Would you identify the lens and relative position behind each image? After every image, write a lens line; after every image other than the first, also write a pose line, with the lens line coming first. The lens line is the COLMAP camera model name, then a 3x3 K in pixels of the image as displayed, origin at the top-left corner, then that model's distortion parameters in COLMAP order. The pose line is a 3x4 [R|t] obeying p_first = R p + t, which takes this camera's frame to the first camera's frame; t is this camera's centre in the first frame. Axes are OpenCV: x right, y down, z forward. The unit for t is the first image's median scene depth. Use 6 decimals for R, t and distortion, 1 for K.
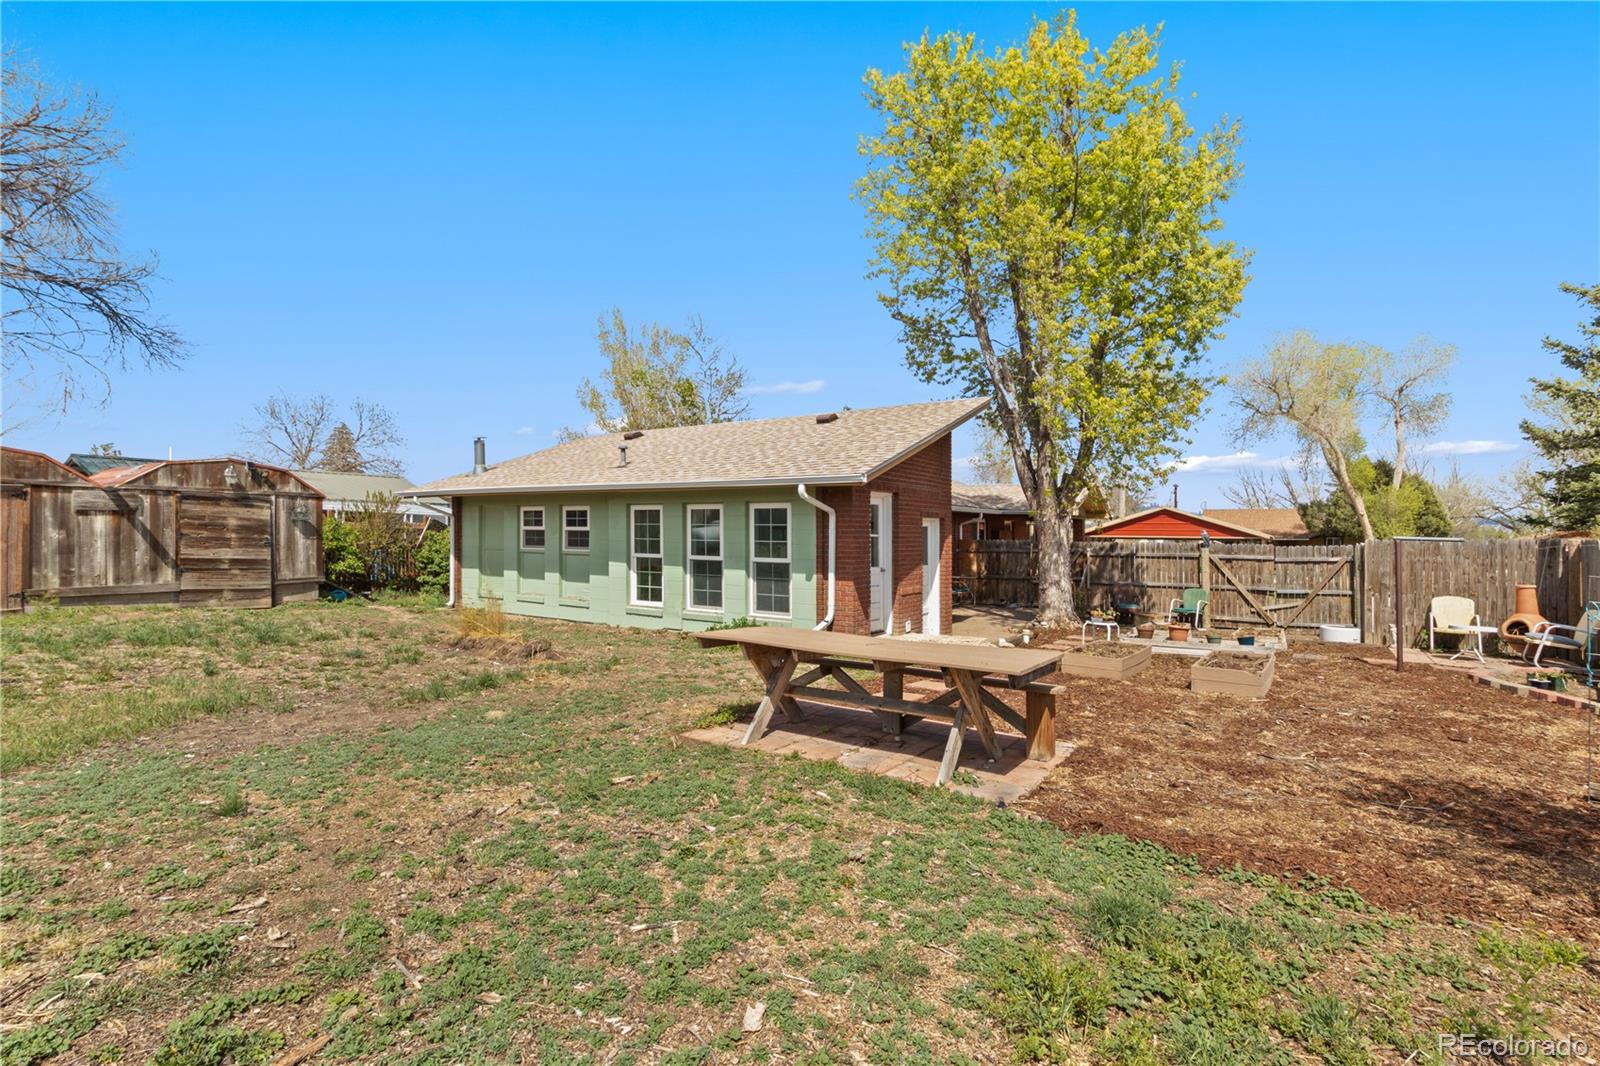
lens RADIAL K [[745.9, 0, 798.4], [0, 745.9, 528.5], [0, 0, 1]] dist [-0.000913, -0.003197]
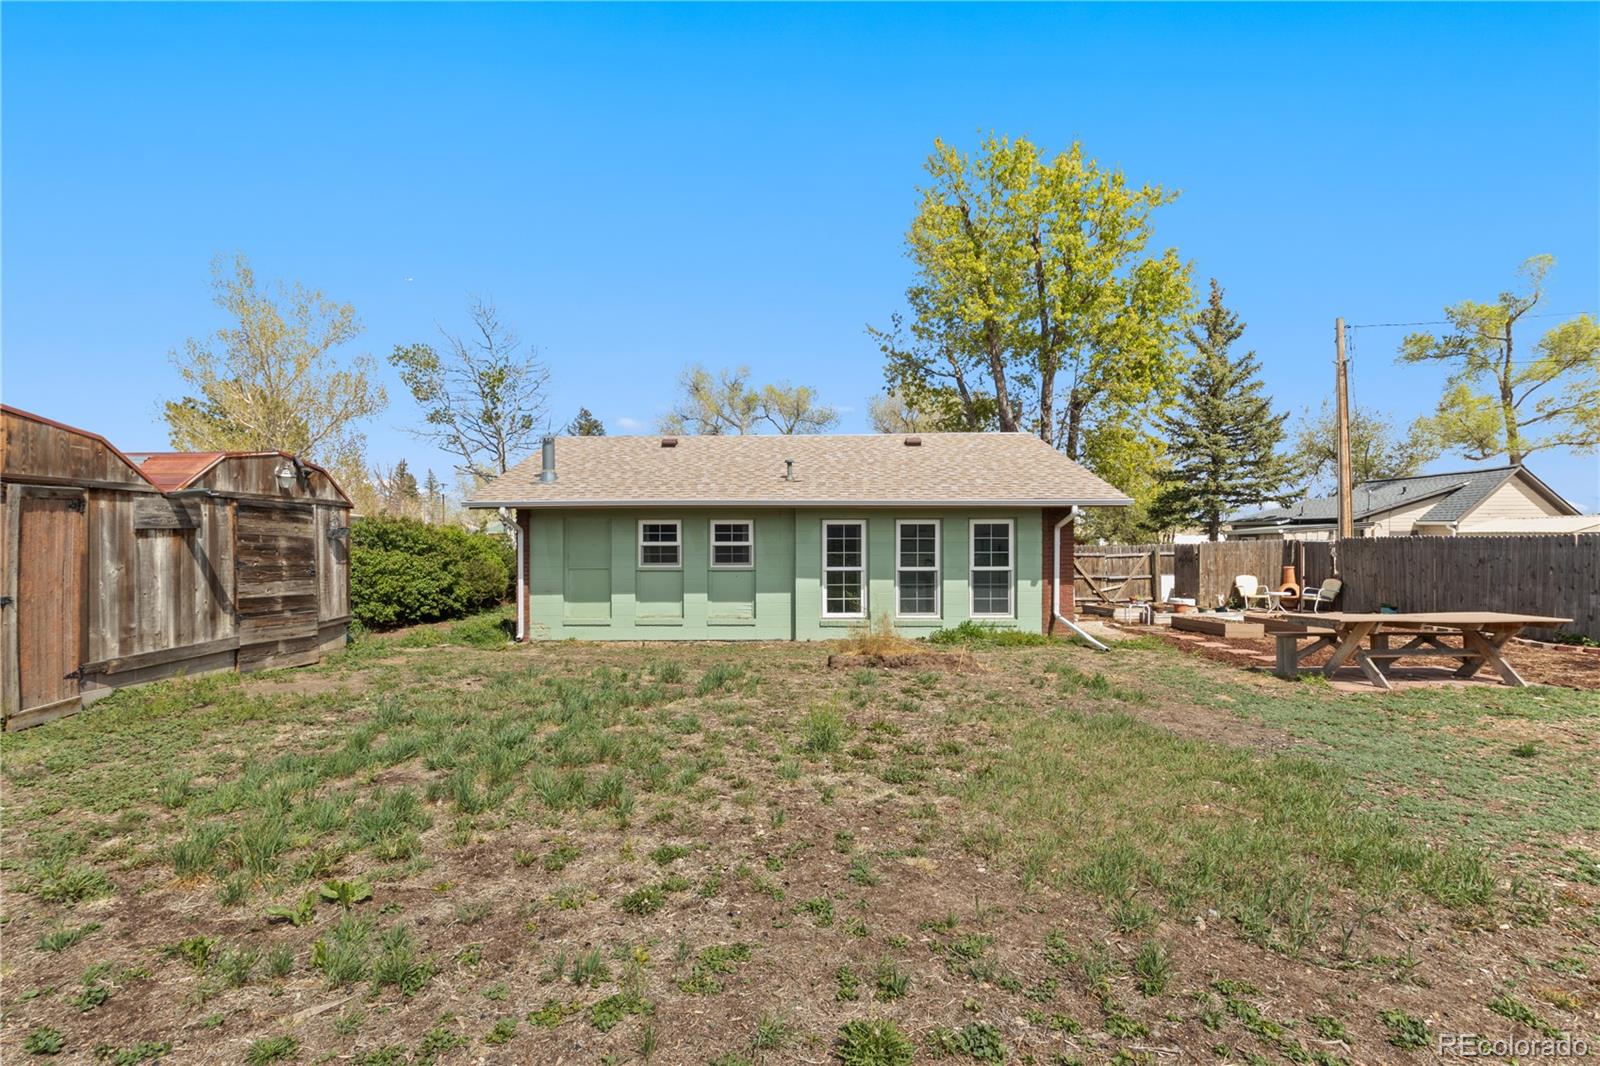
lens RADIAL K [[745.9, 0, 800.7], [0, 745.9, 536.9], [0, 0, 1]] dist [-0.000913, -0.003197]
pose [[0.826165, -0.012614, 0.563287, -0.797626], [0.008569, 0.999915, 0.009824, -0.018065], [-0.563363, -0.003290, 0.826203, 0.166571]]
